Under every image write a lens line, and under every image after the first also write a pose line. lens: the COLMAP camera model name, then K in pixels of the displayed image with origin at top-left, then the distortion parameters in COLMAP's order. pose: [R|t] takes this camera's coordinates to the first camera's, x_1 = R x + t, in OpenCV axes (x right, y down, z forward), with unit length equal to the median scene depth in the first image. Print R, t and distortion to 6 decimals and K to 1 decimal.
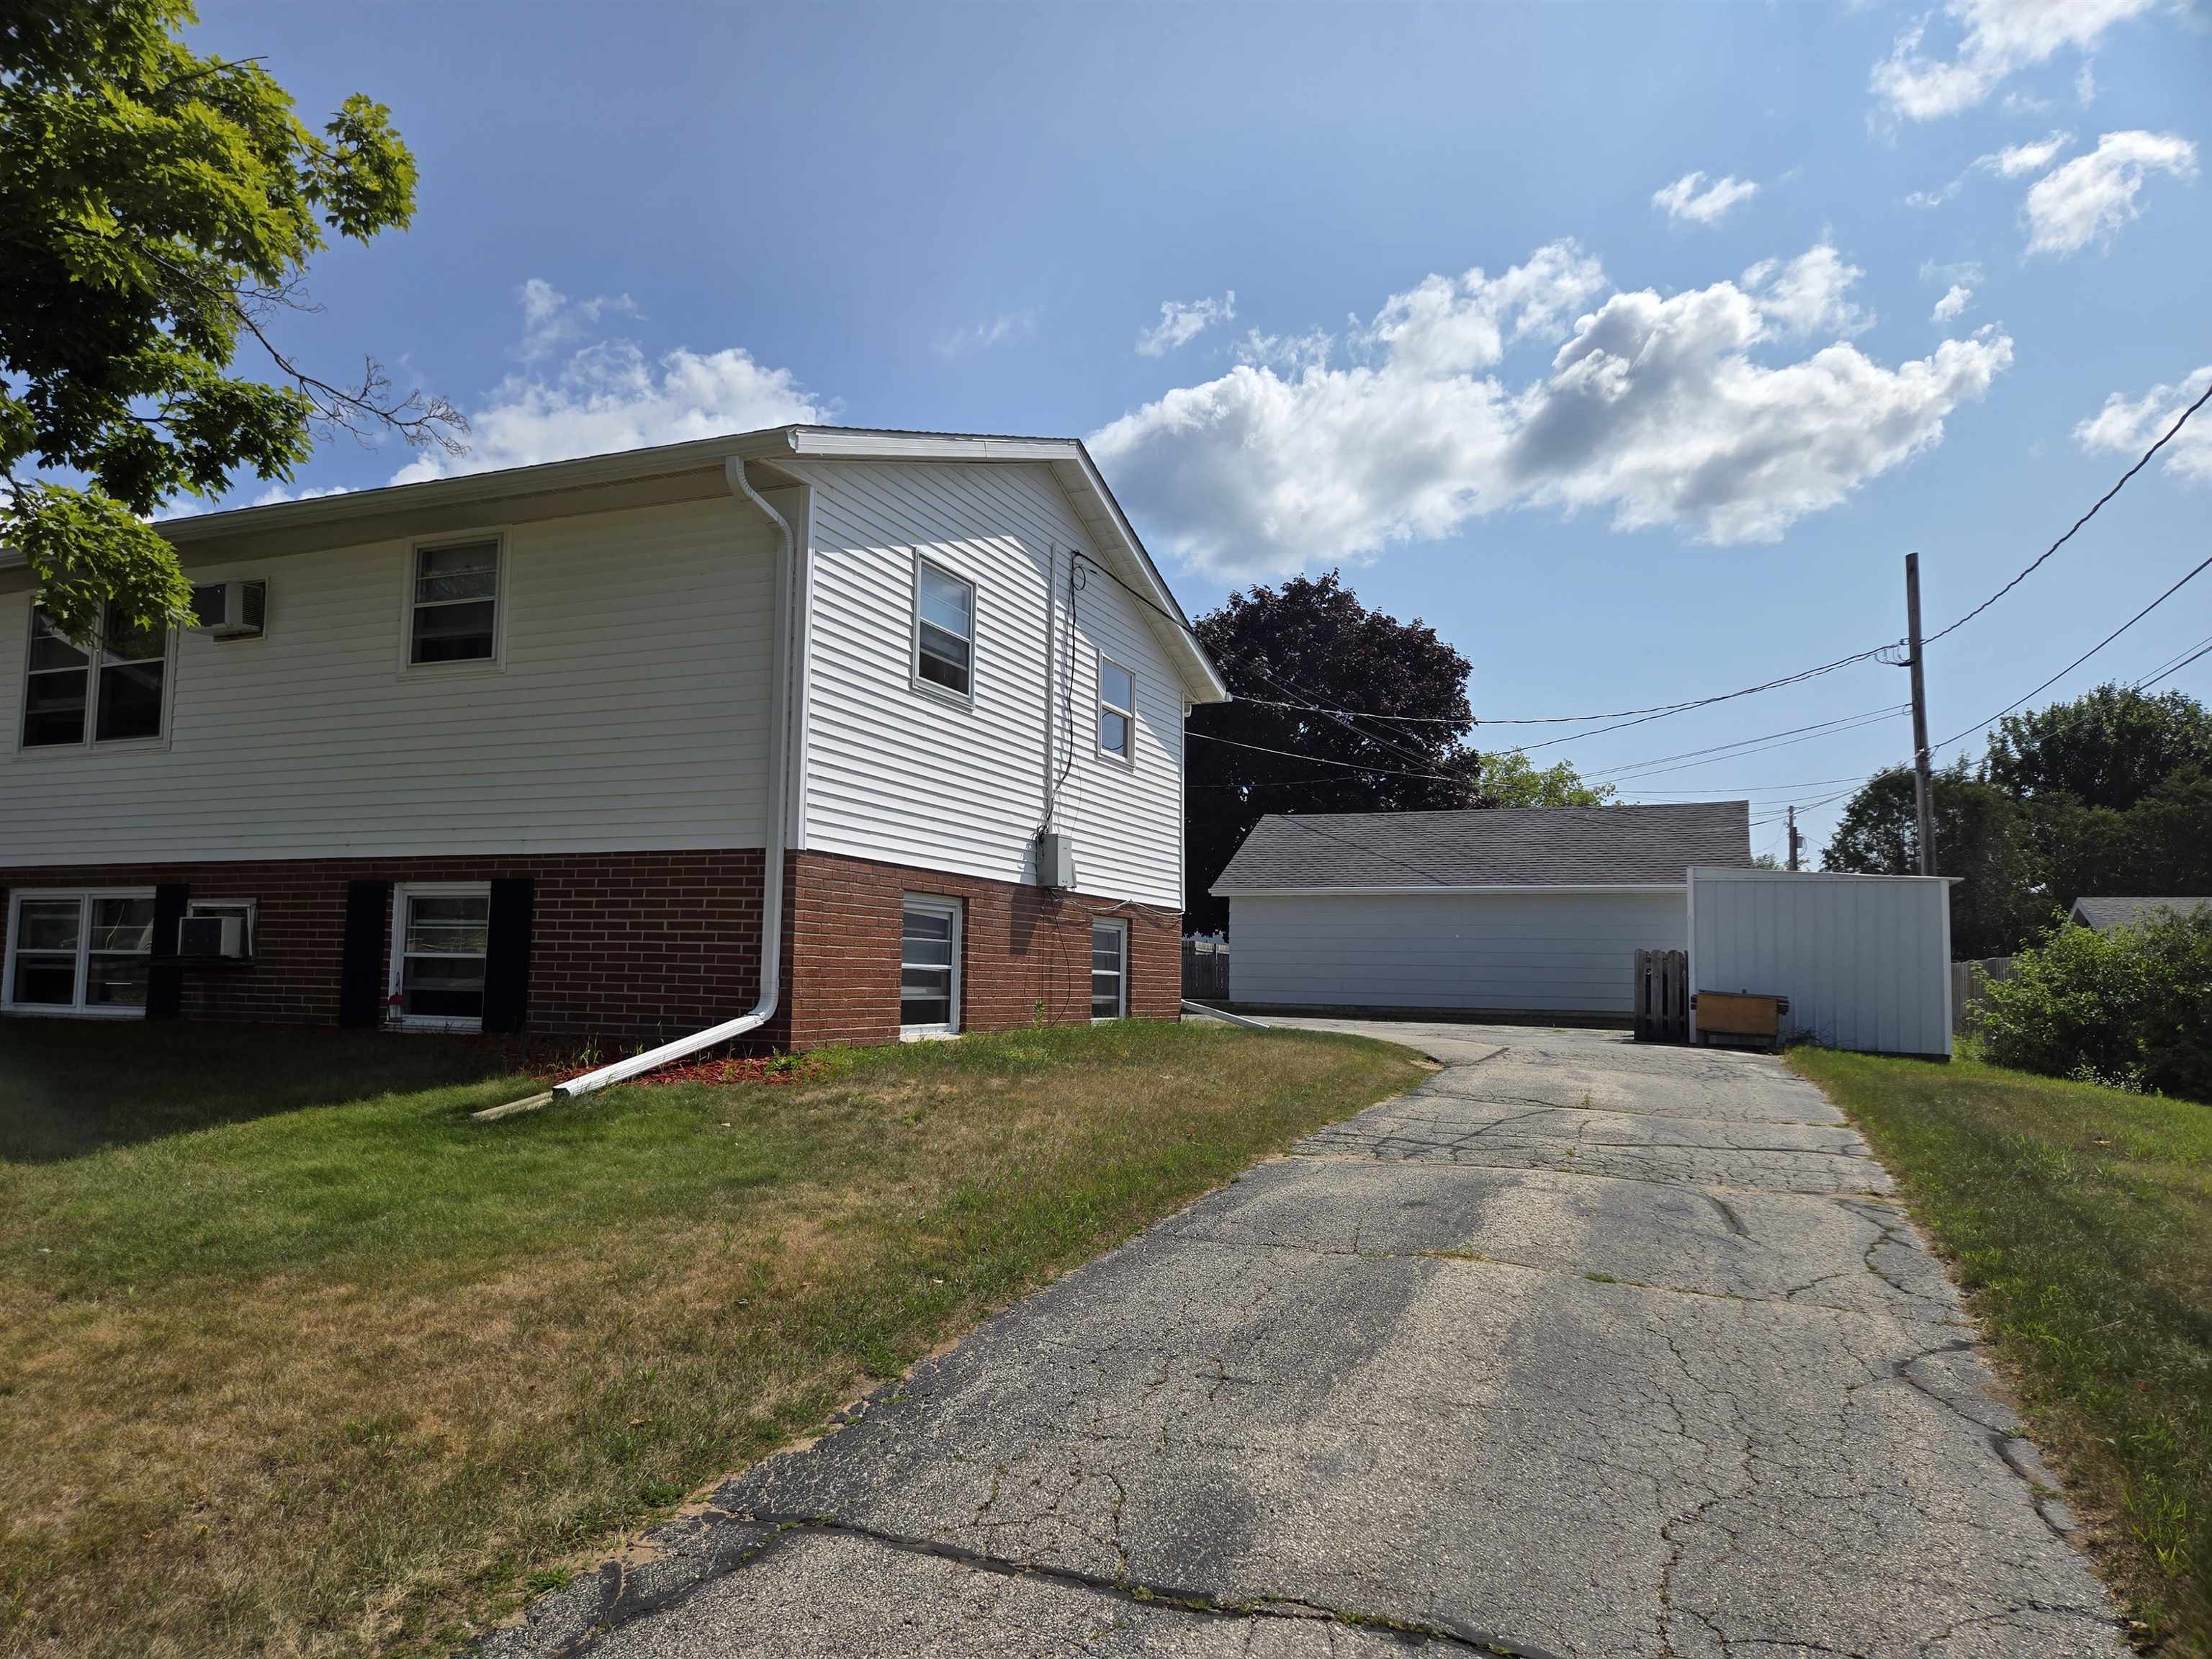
lens RADIAL K [[1369.2, 0, 1116.2], [0, 1369.2, 876.5], [0, 0, 1]] dist [0.079488, -0.079417]
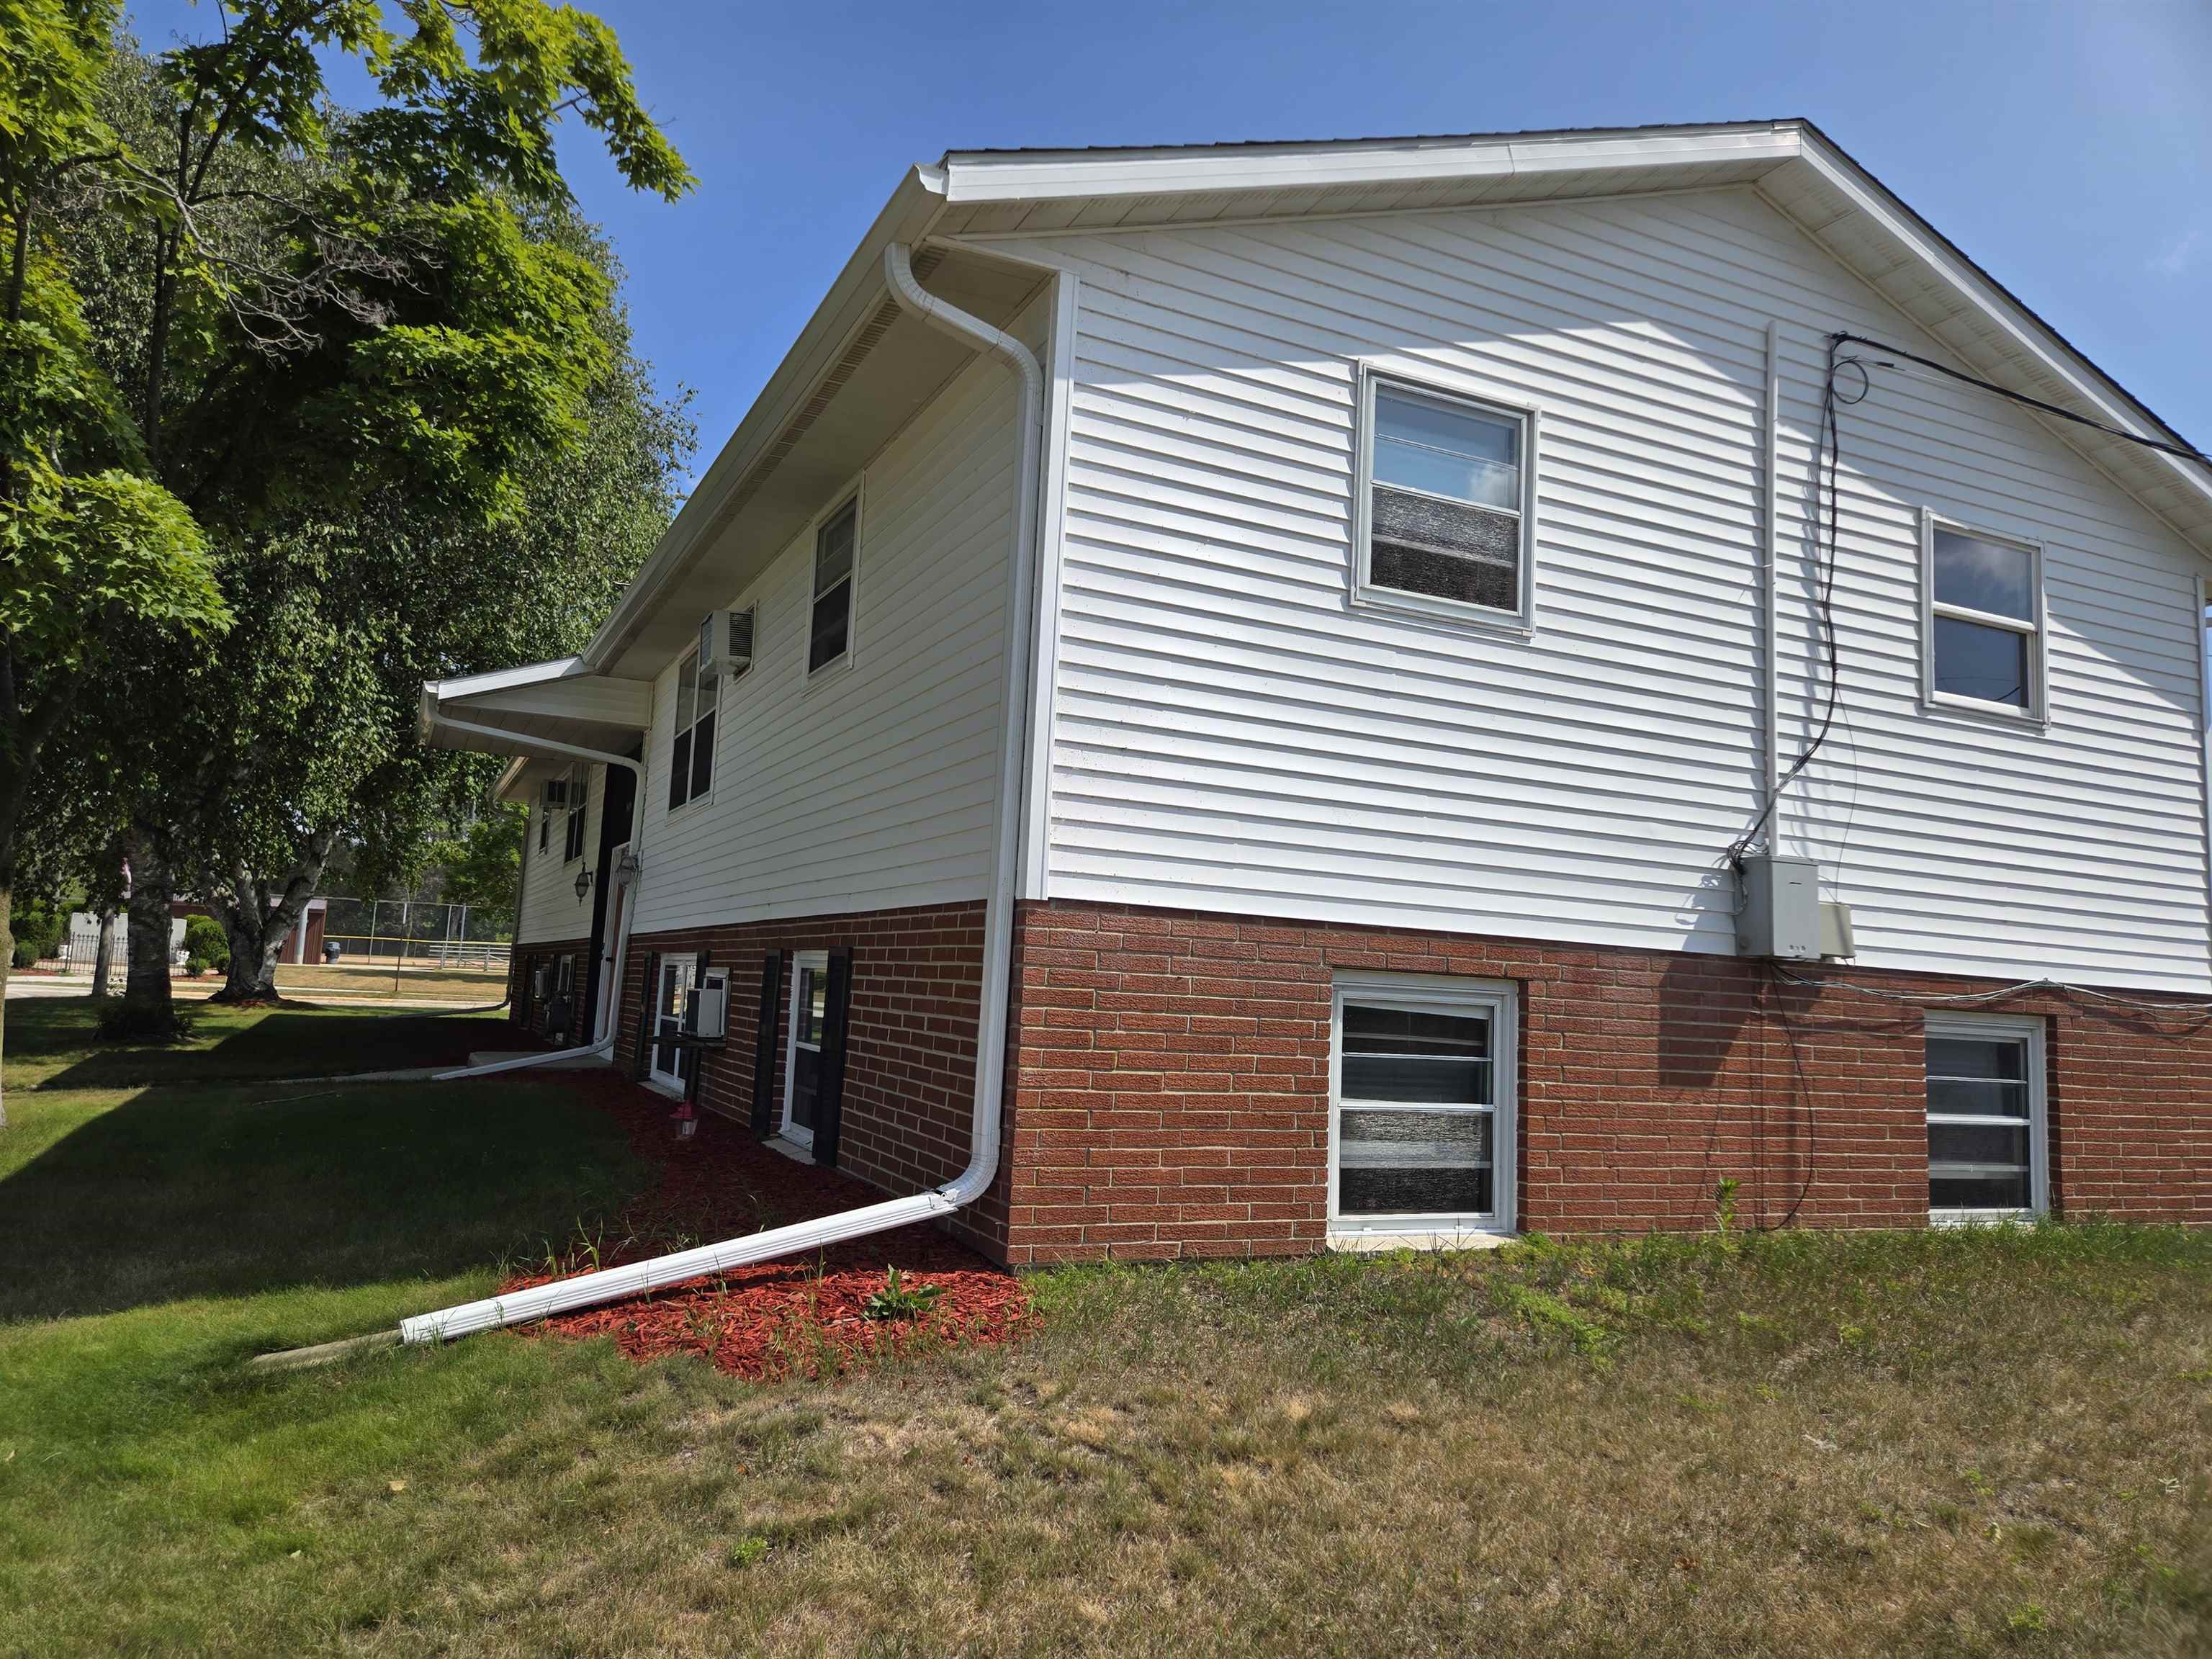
lens RADIAL K [[1369.2, 0, 1116.2], [0, 1369.2, 876.5], [0, 0, 1]] dist [0.079488, -0.079417]
pose [[0.734992, -0.058992, -0.675505, 0.124985], [0.021108, 0.997716, -0.064165, 0.005603], [0.677748, 0.032902, 0.734558, 0.428459]]
